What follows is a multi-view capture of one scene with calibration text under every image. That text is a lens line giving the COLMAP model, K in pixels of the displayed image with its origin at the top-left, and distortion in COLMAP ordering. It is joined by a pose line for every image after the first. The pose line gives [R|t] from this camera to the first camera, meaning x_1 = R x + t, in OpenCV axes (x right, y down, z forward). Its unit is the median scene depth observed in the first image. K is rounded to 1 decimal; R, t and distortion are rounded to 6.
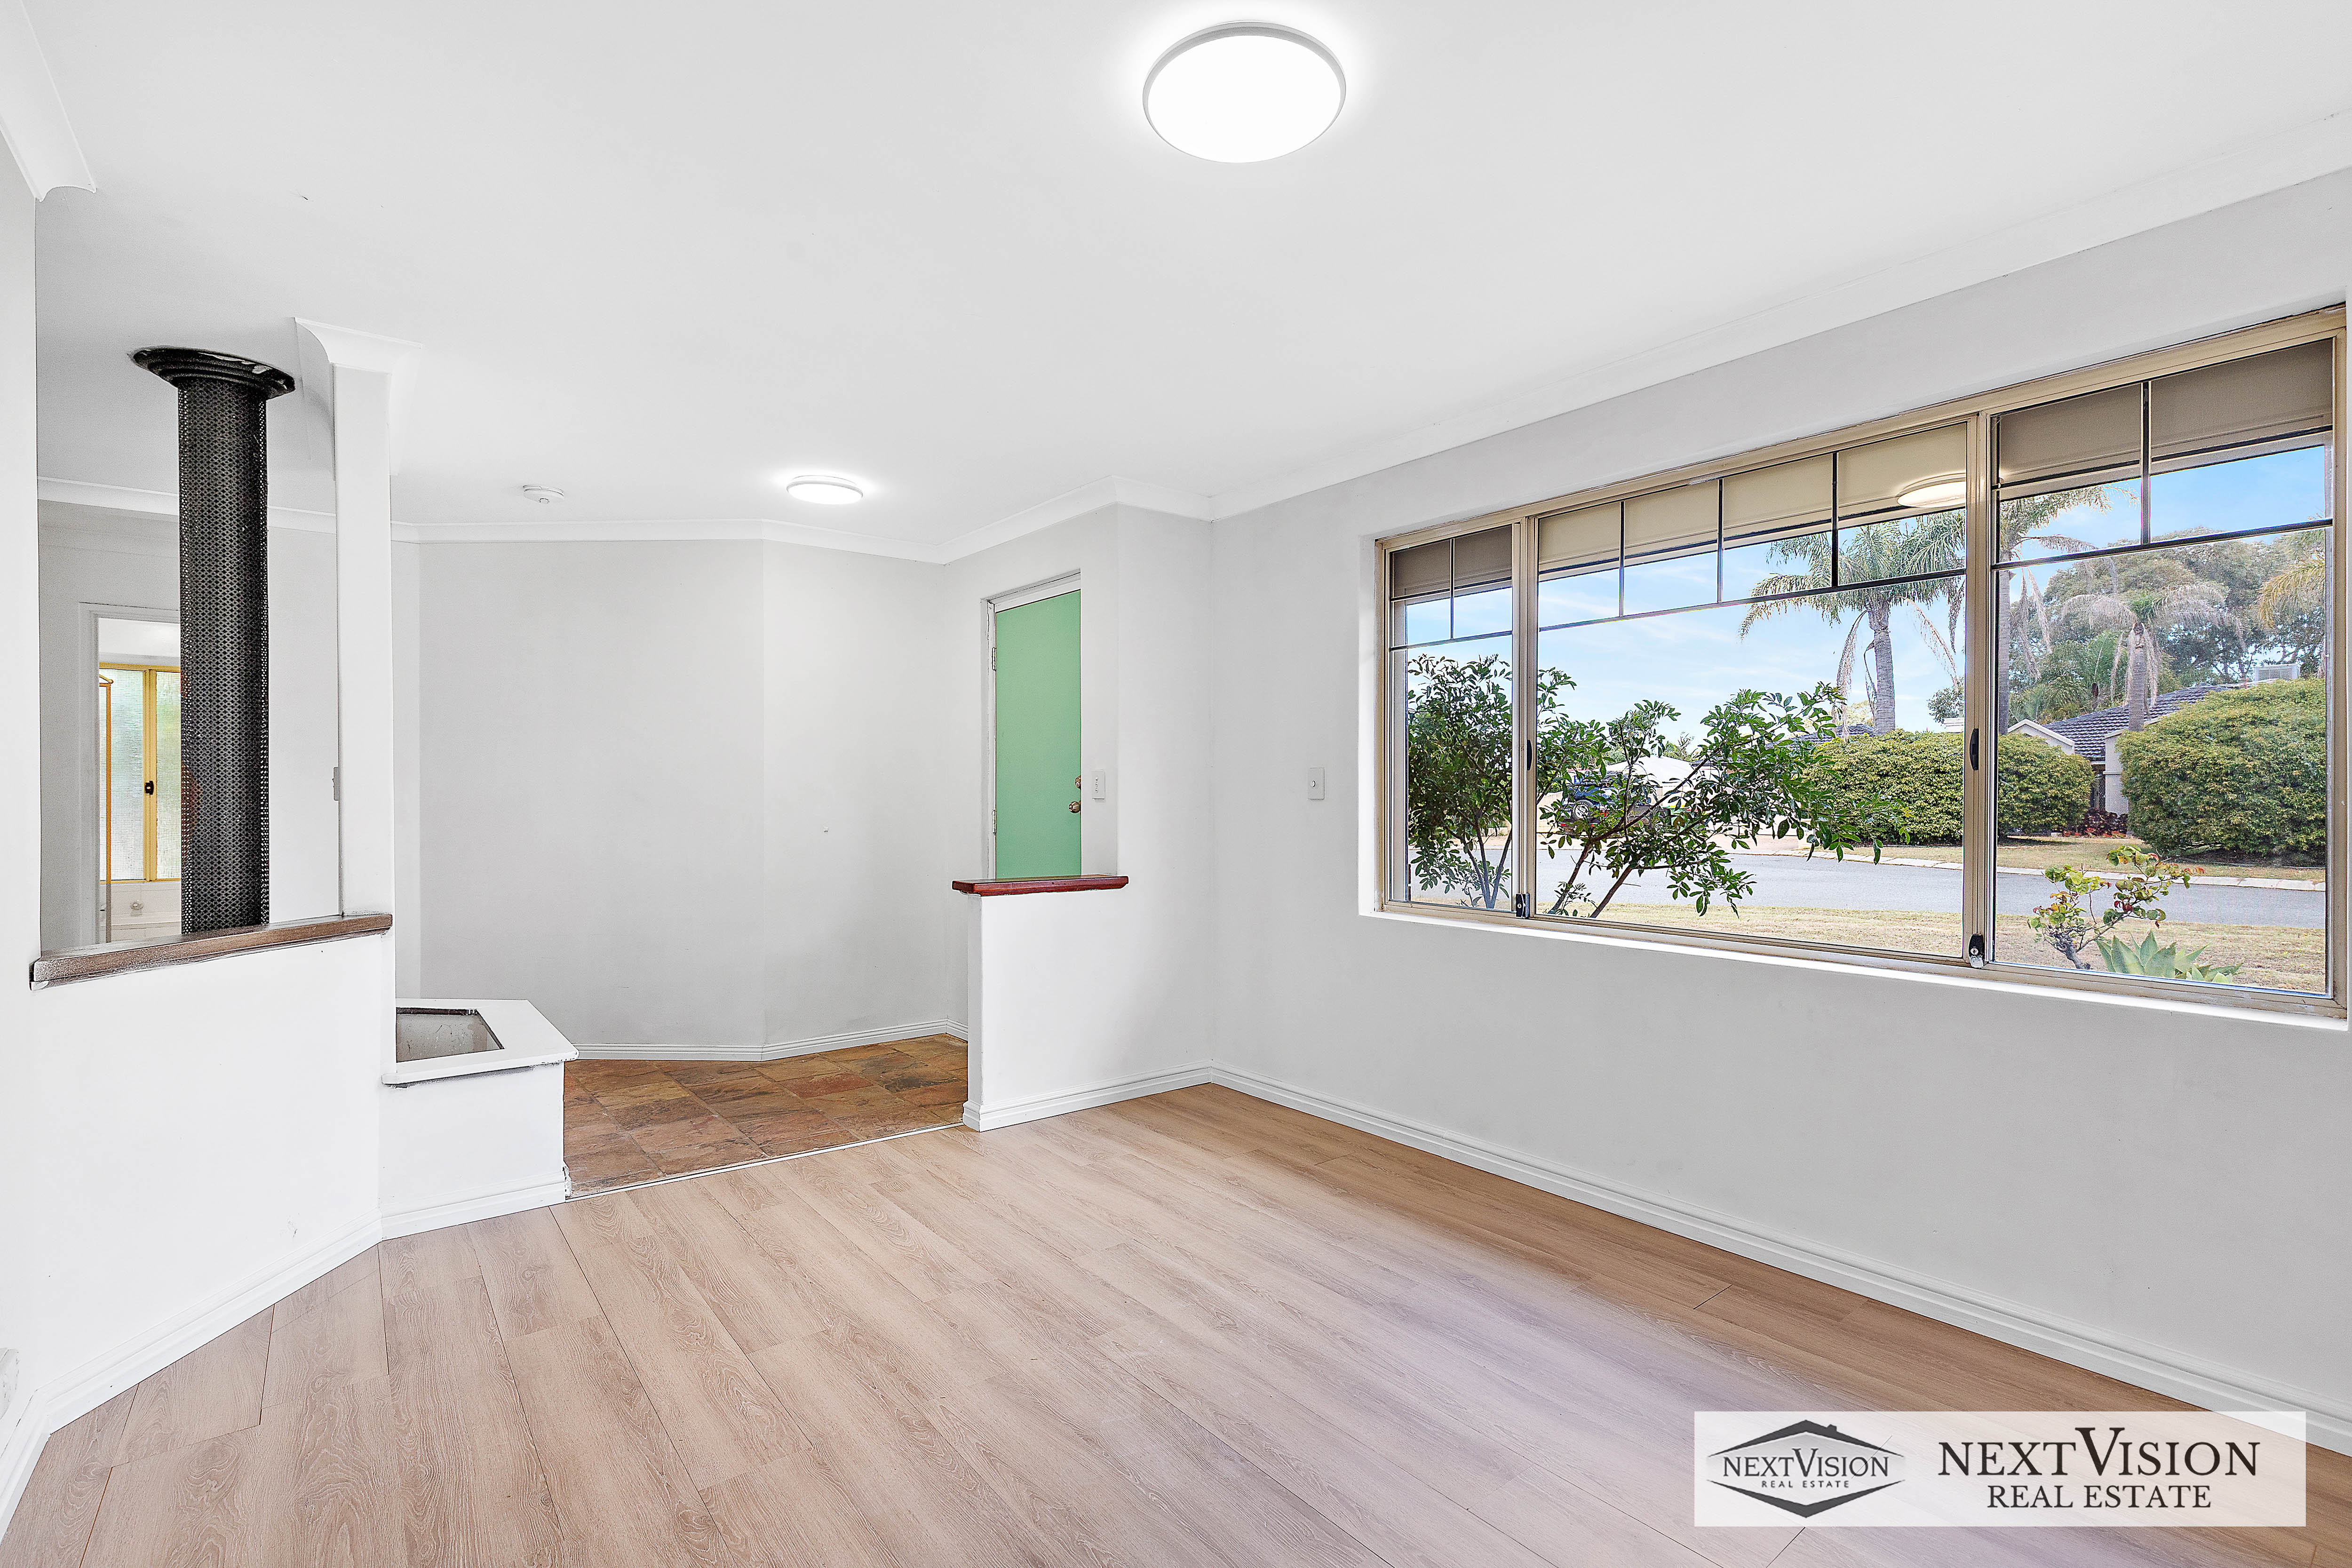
lens RADIAL K [[1067.6, 0, 1172.4], [0, 1067.6, 793.9], [0, 0, 1]] dist [0.002694, 0.000982]
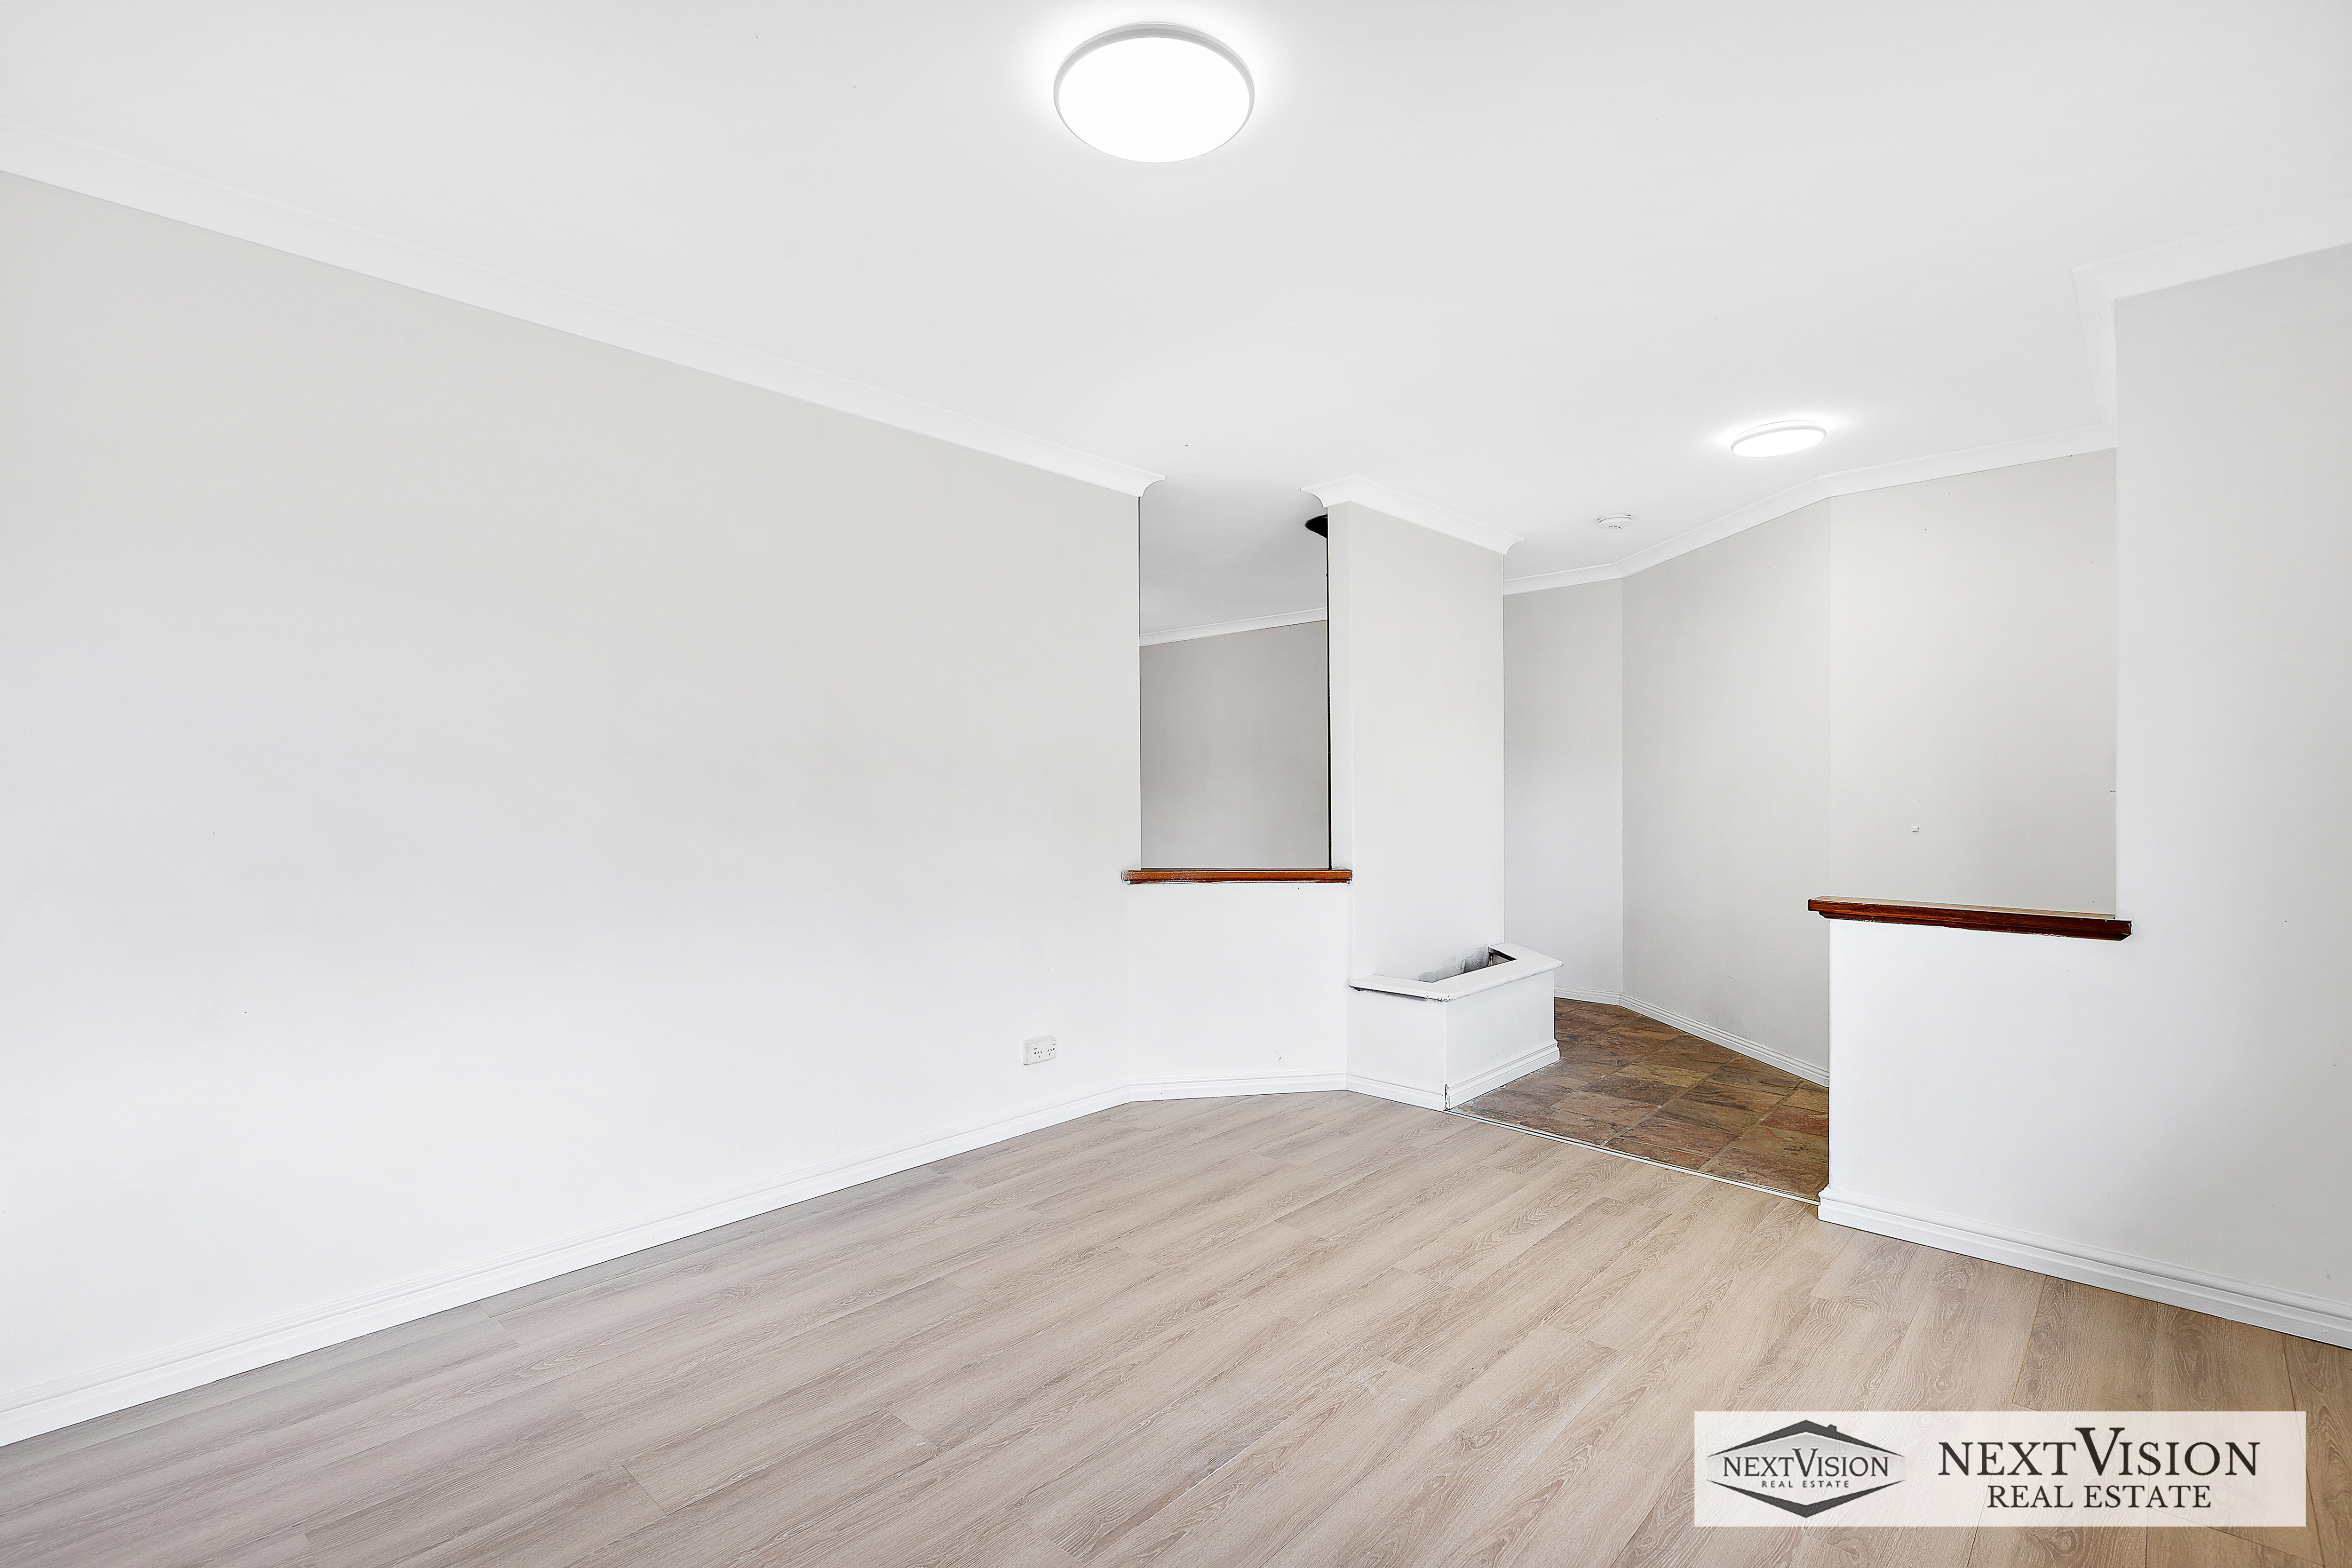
lens RADIAL K [[1067.6, 0, 1172.6], [0, 1067.6, 782.7], [0, 0, 1]] dist [0.002694, 0.000982]
pose [[0.152447, -0.002133, -0.988309, 0.573643], [-0.000274, 0.999998, -0.002201, -0.001305], [0.988312, 0.000606, 0.152446, 0.455142]]
